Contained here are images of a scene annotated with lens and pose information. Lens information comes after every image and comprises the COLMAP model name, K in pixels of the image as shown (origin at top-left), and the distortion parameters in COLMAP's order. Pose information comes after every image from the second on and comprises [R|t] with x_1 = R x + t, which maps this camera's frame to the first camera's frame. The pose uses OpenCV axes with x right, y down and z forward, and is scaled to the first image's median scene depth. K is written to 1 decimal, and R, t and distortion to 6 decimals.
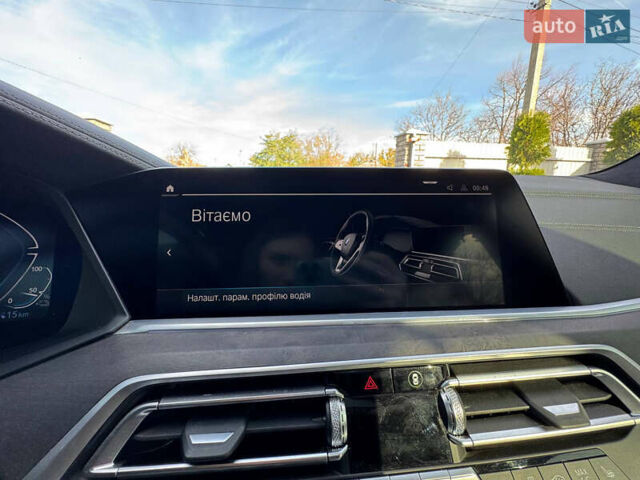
lens RADIAL K [[256.6, 0, 320.0], [0, 256.6, 240.0], [0, 0, 1]] dist [-0.009505, 0.000196]
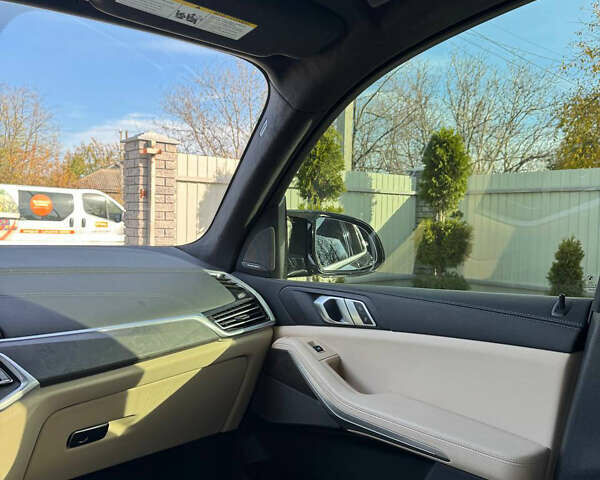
lens RADIAL K [[556.2, 0, 300.0], [0, 556.2, 240.0], [0, 0, 1]] dist [0.156358, -0.359912]
pose [[0.878949, -0.003472, 0.476904, 0.061834], [0.084437, 0.985309, -0.148445, 0.021971], [-0.469382, 0.170744, 0.866329, -0.237581]]
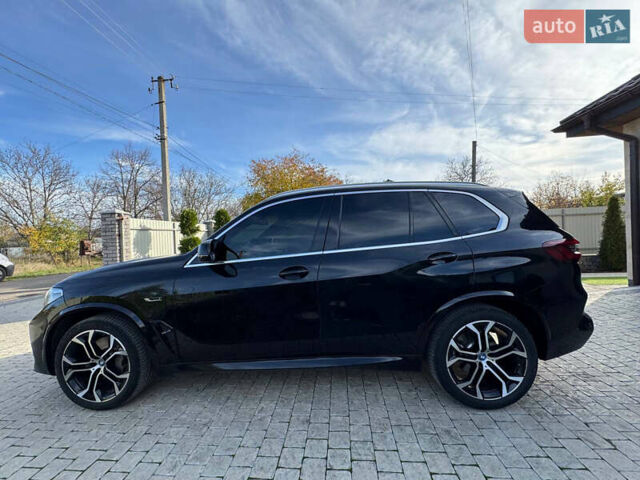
lens RADIAL K [[256.6, 0, 320.0], [0, 256.6, 240.0], [0, 0, 1]] dist [-0.009505, 0.000196]
pose [[0.271974, -0.022977, 0.962030, -0.763391], [0.238438, 0.970150, -0.044238, 0.052147], [-0.932297, 0.241416, 0.269334, -0.396970]]
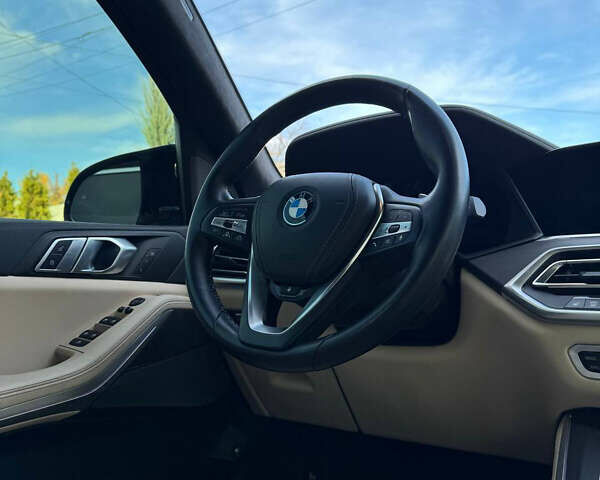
lens RADIAL K [[556.2, 0, 300.0], [0, 556.2, 240.0], [0, 0, 1]] dist [0.156358, -0.359912]
pose [[0.666071, -0.052046, -0.744070, 0.054256], [-0.095776, 0.983337, -0.154519, 0.060772], [0.739714, 0.174184, 0.649987, -0.147772]]
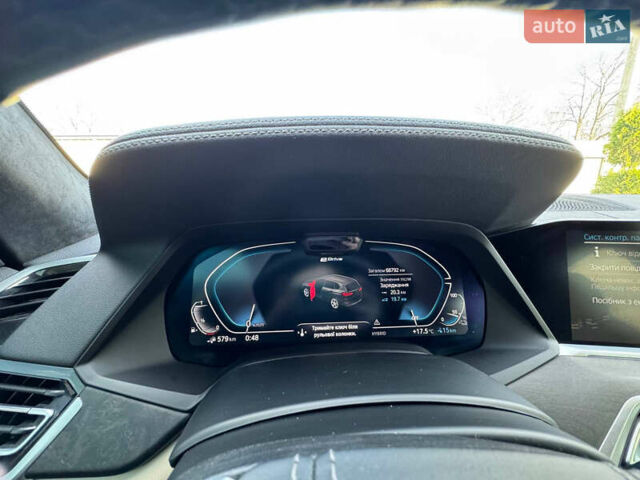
lens RADIAL K [[253.9, 0, 320.0], [0, 253.9, 240.0], [0, 0, 1]] dist [-0.007289, 0.000375]
pose [[0.986656, 0.035827, -0.158828, -0.102093], [-0.034410, 0.999340, 0.011665, -0.010337], [0.159141, -0.006044, 0.987237, -0.025115]]
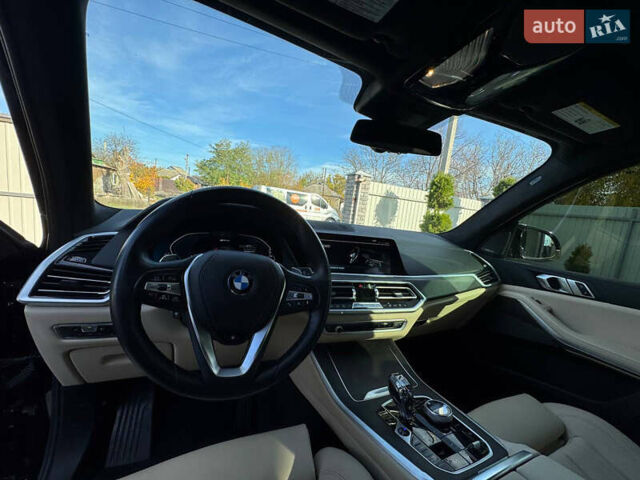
lens RADIAL K [[253.9, 0, 320.0], [0, 253.9, 240.0], [0, 0, 1]] dist [-0.007289, 0.000375]
pose [[0.973219, 0.084262, 0.213879, -0.076246], [-0.069936, 0.994825, -0.073699, 0.006187], [-0.218983, 0.056768, 0.974076, -0.164010]]
